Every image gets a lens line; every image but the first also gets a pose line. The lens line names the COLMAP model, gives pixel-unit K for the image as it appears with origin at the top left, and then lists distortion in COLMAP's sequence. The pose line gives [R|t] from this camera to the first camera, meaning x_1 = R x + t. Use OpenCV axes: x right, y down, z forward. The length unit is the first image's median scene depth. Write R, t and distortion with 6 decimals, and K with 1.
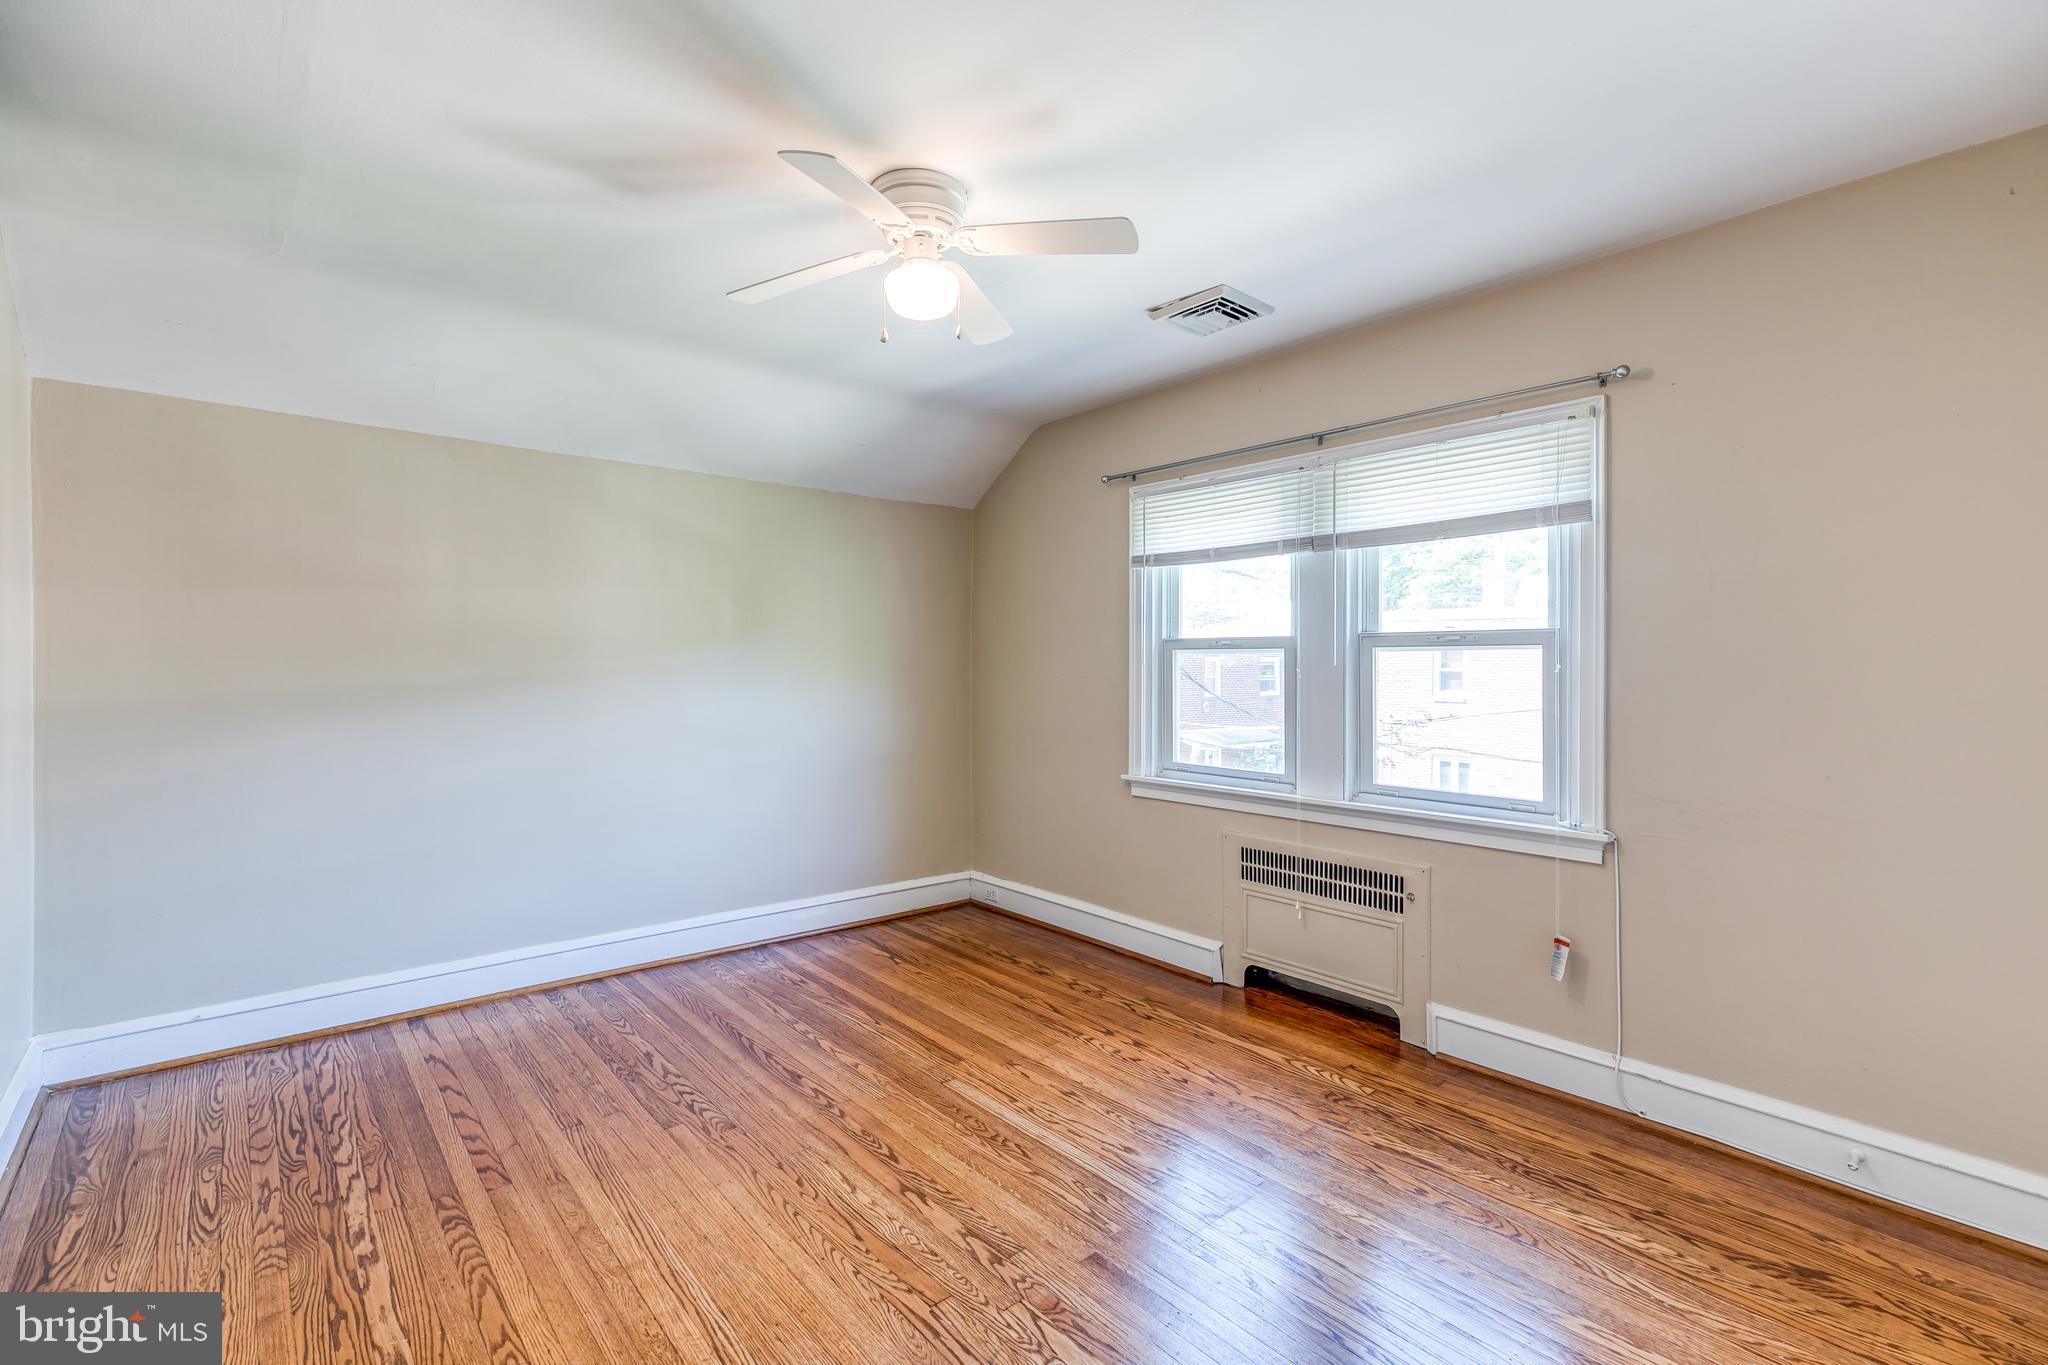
lens RADIAL K [[919.6, 0, 1025.7], [0, 919.6, 662.3], [0, 0, 1]] dist [0.005991, 0.000021]
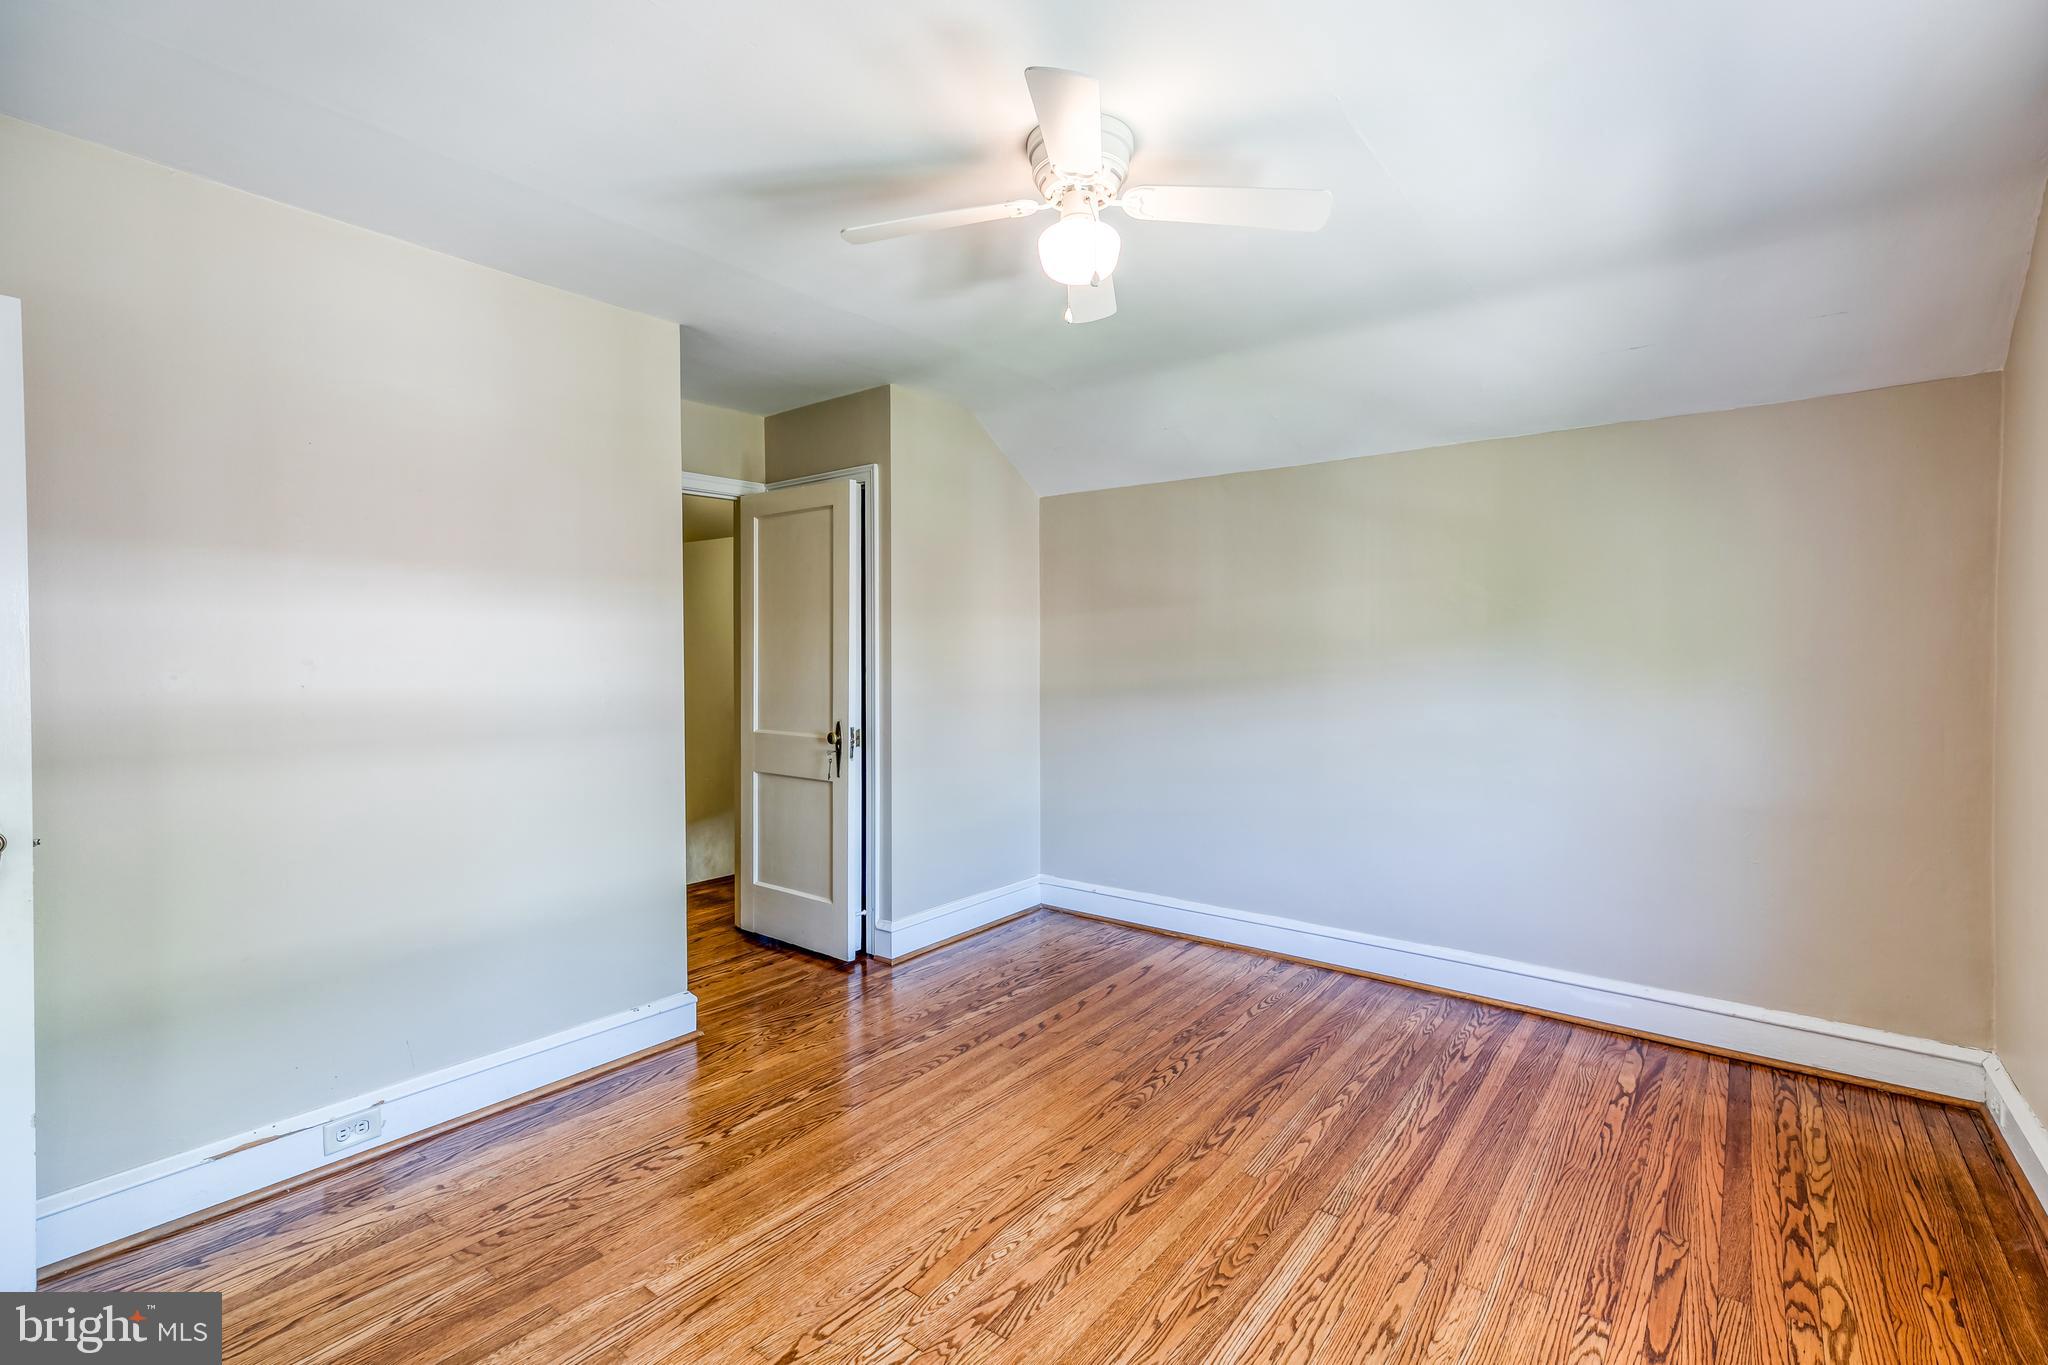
lens RADIAL K [[926.3, 0, 1031.8], [0, 926.3, 672.3], [0, 0, 1]] dist [0.006023, 0.000496]
pose [[0.202321, 0.014233, -0.979216, 0.599977], [0.001007, 0.999891, 0.014742, -0.001169], [0.979319, -0.003969, 0.202285, 0.601431]]
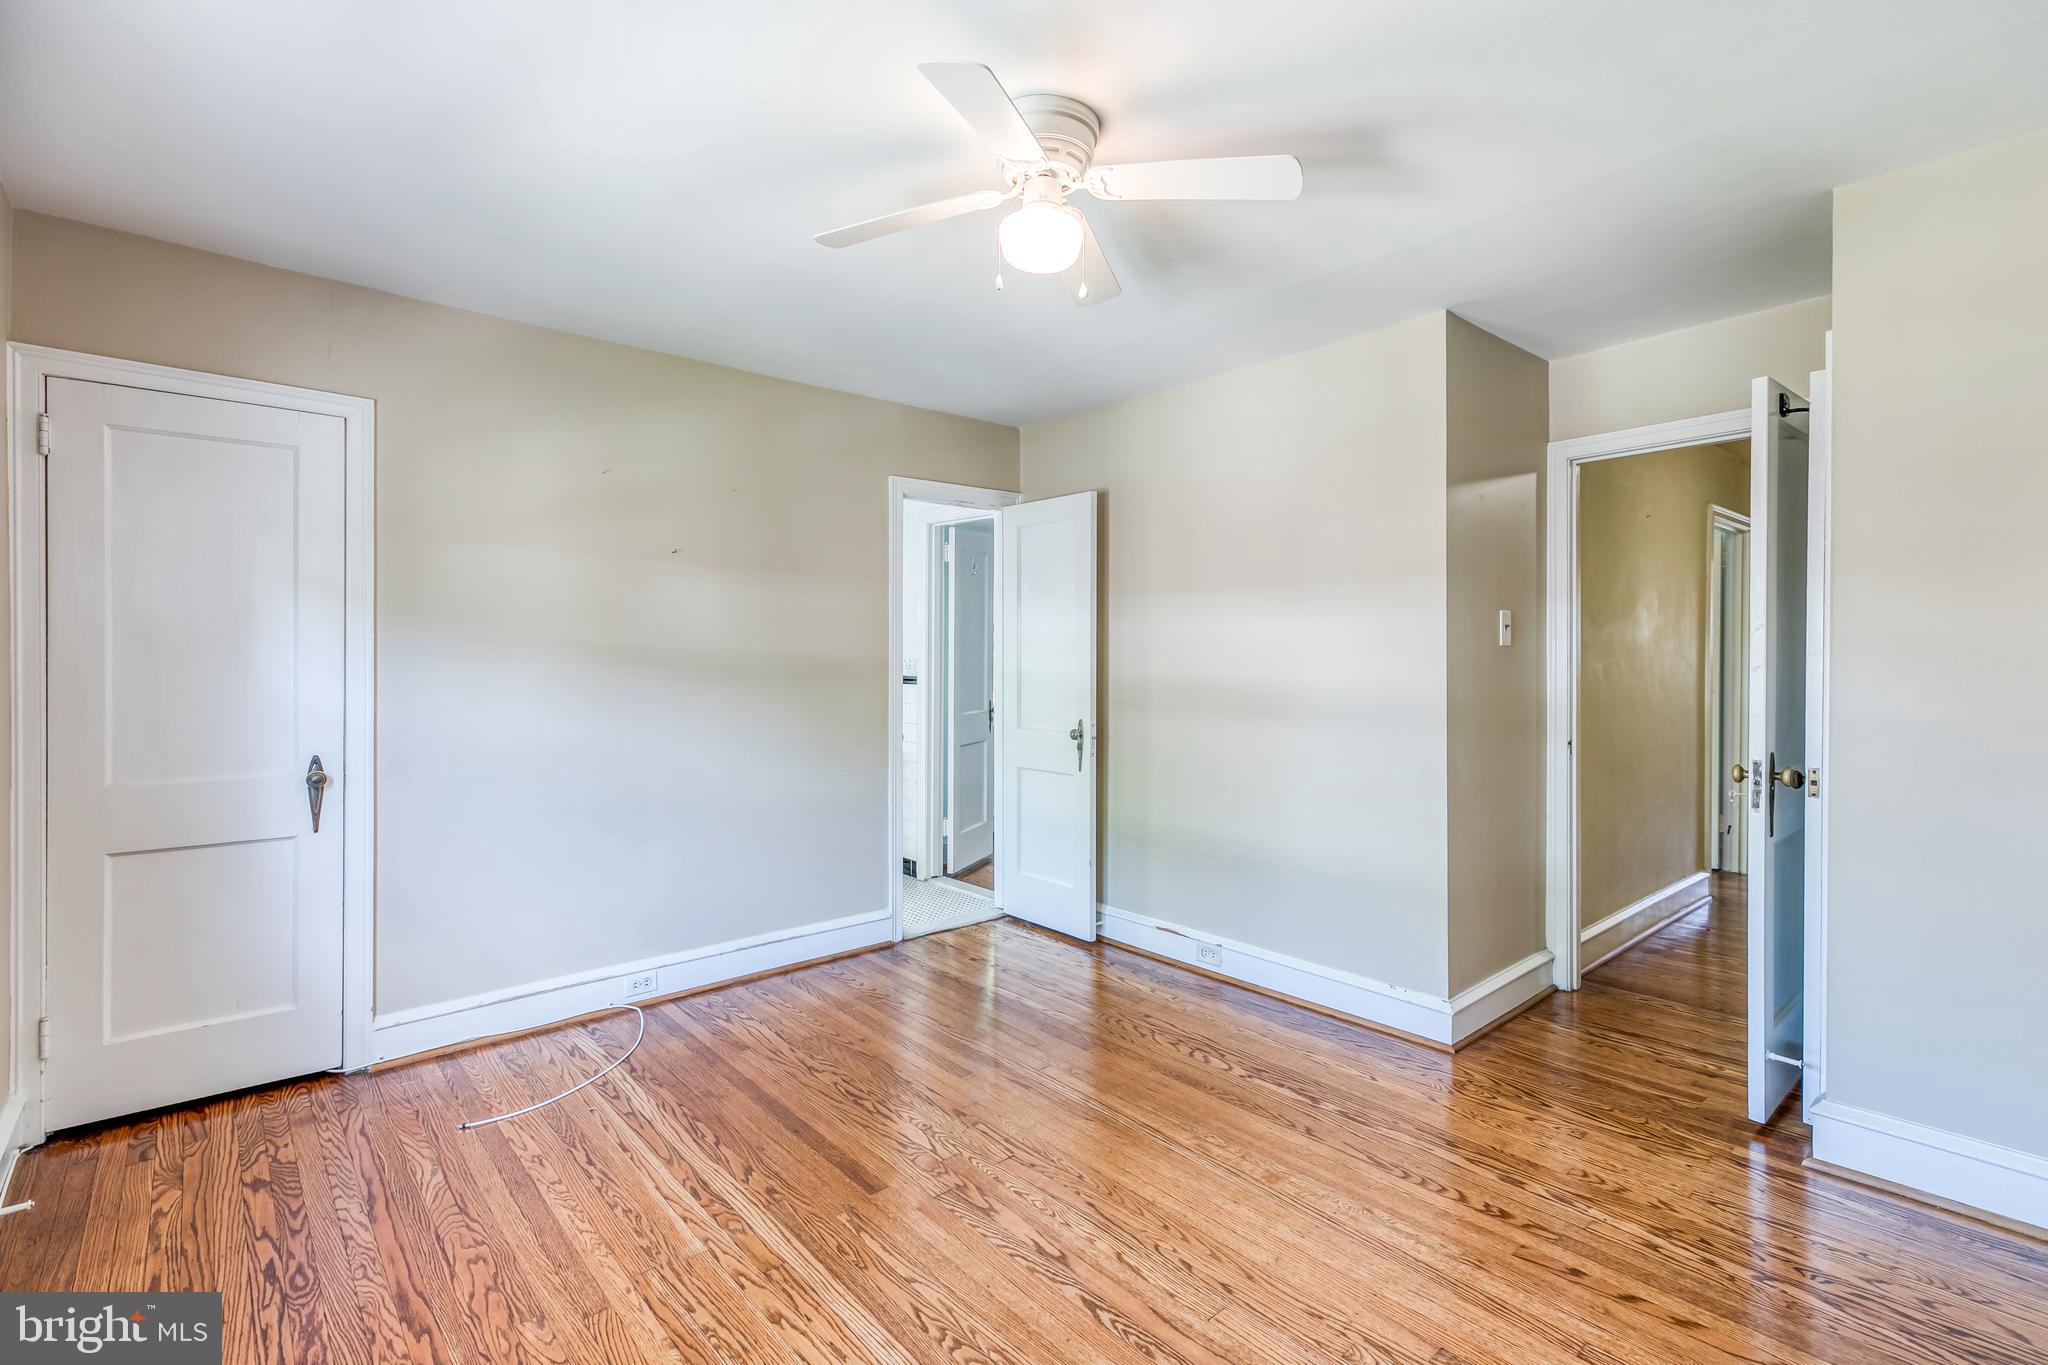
lens RADIAL K [[926.3, 0, 1031.8], [0, 926.3, 672.3], [0, 0, 1]] dist [0.006023, 0.000496]
pose [[-0.999894, 0.000800, -0.014518, -0.070986], [0.000484, 0.999764, 0.021741, -0.004606], [0.014532, 0.021732, -0.999658, 1.473316]]
